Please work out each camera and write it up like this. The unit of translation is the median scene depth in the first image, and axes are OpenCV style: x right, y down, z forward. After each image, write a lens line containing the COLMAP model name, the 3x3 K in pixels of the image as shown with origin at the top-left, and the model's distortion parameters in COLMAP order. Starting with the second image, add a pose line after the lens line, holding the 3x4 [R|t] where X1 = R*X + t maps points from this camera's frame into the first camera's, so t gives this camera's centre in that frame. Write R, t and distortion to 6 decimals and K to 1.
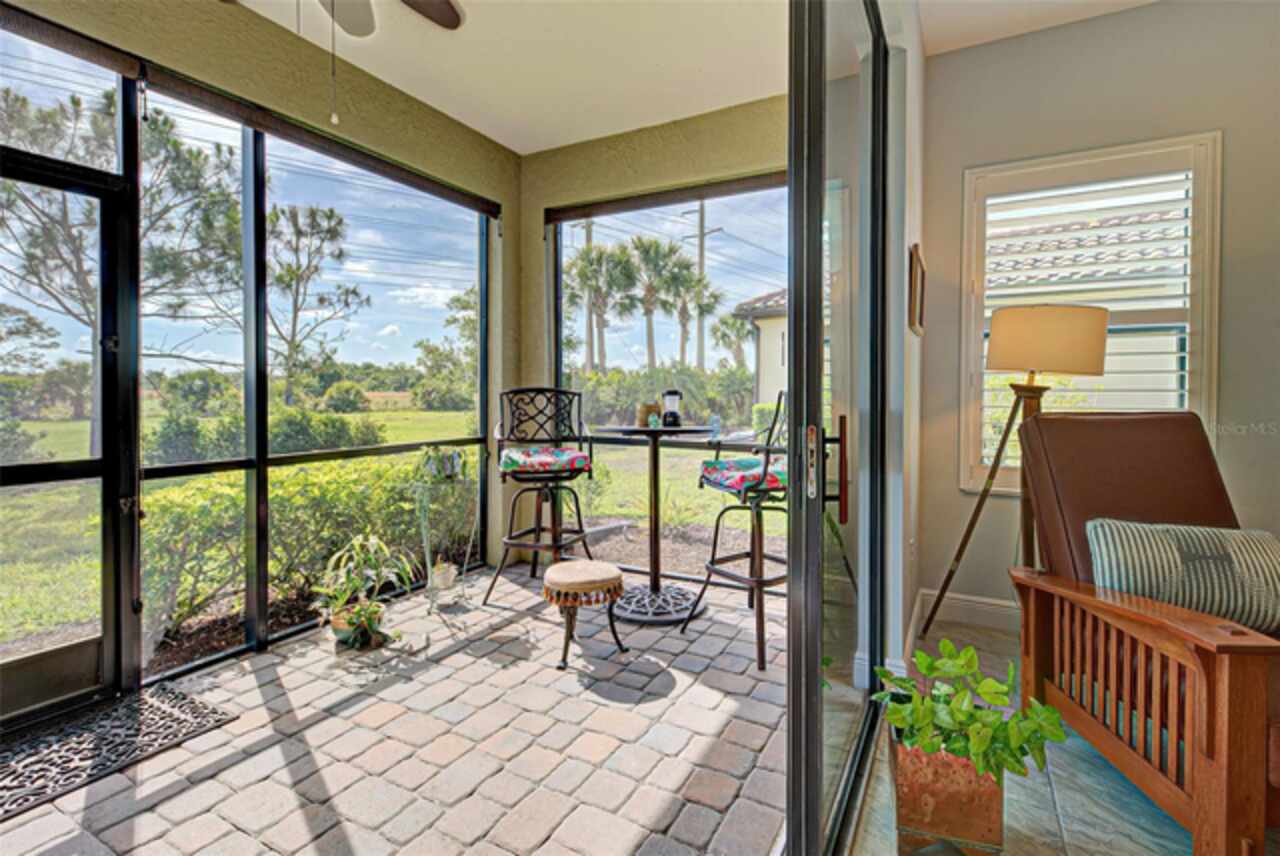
lens RADIAL K [[591.2, 0, 642.6], [0, 591.2, 402.5], [0, 0, 1]] dist [0.036619, -0.011838]
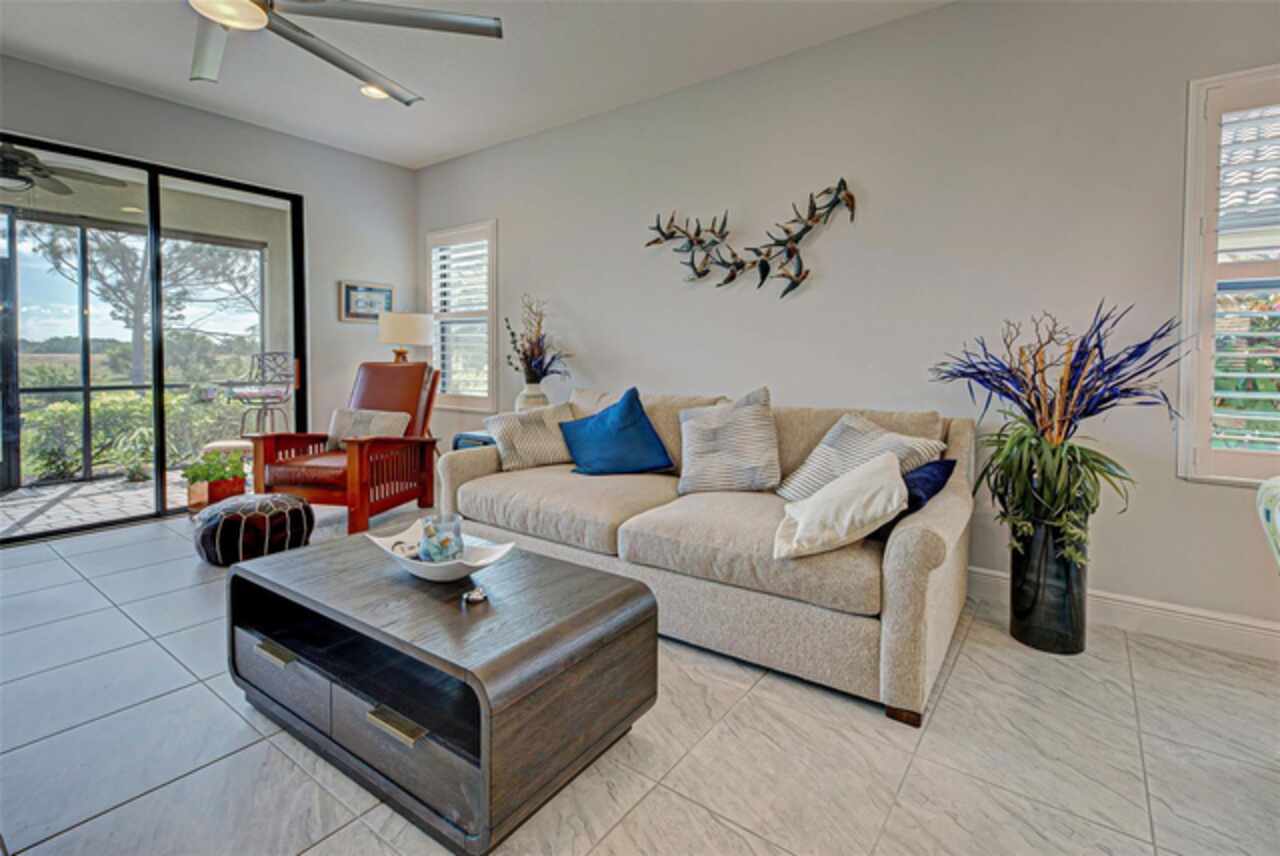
lens RADIAL K [[613.1, 0, 637.5], [0, 613.1, 370.2], [0, 0, 1]] dist [0.002382, 0.000678]
pose [[0.989630, 0.003001, -0.143611, 1.243551], [-0.002780, 0.999995, 0.001738, 0.022814], [0.143615, -0.001320, 0.989633, -0.652146]]
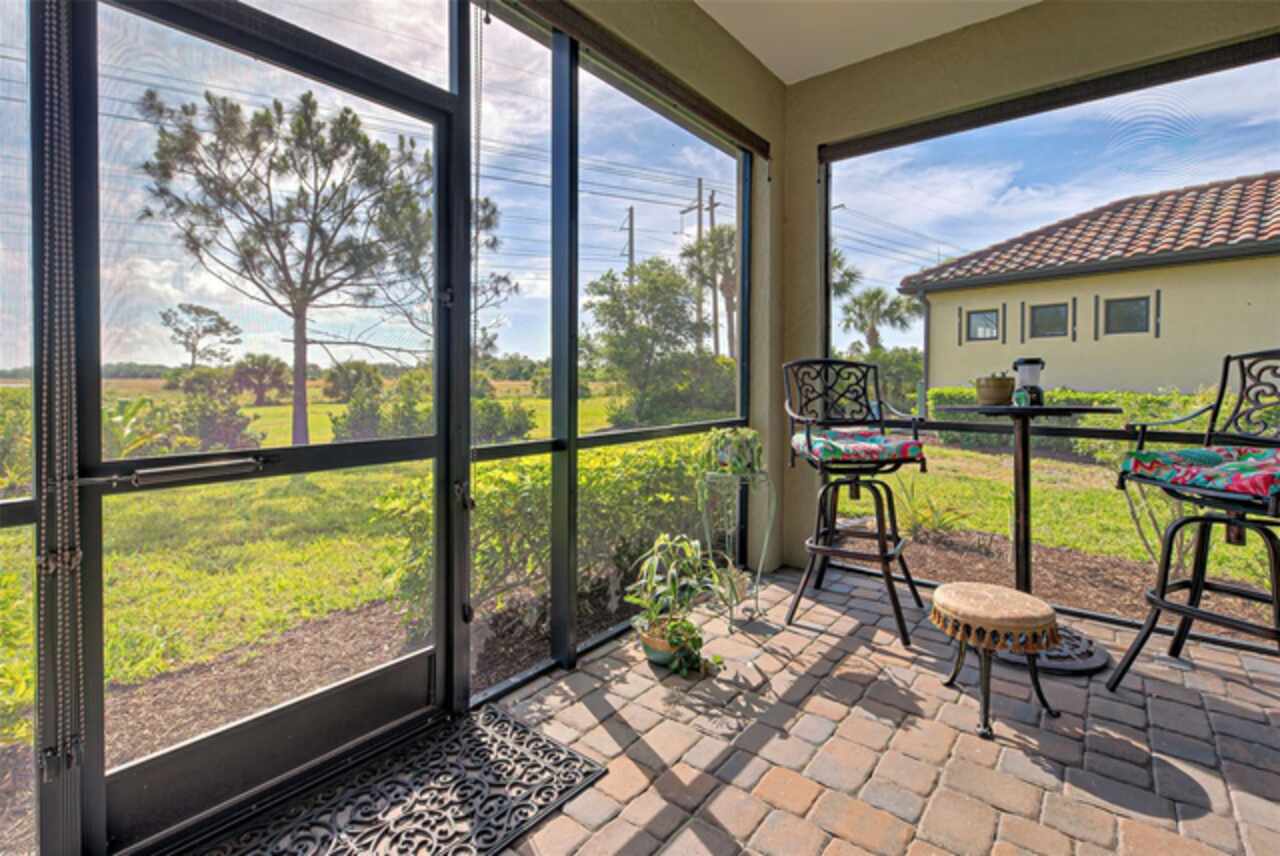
lens RADIAL K [[596.4, 0, 642.2], [0, 596.4, 387.9], [0, 0, 1]] dist [0.018040, 0.000153]
pose [[0.984708, -0.003002, -0.174189, -0.326758], [0.002186, 0.999986, -0.004877, 0.022010], [0.174201, 0.004422, 0.984700, 0.163122]]
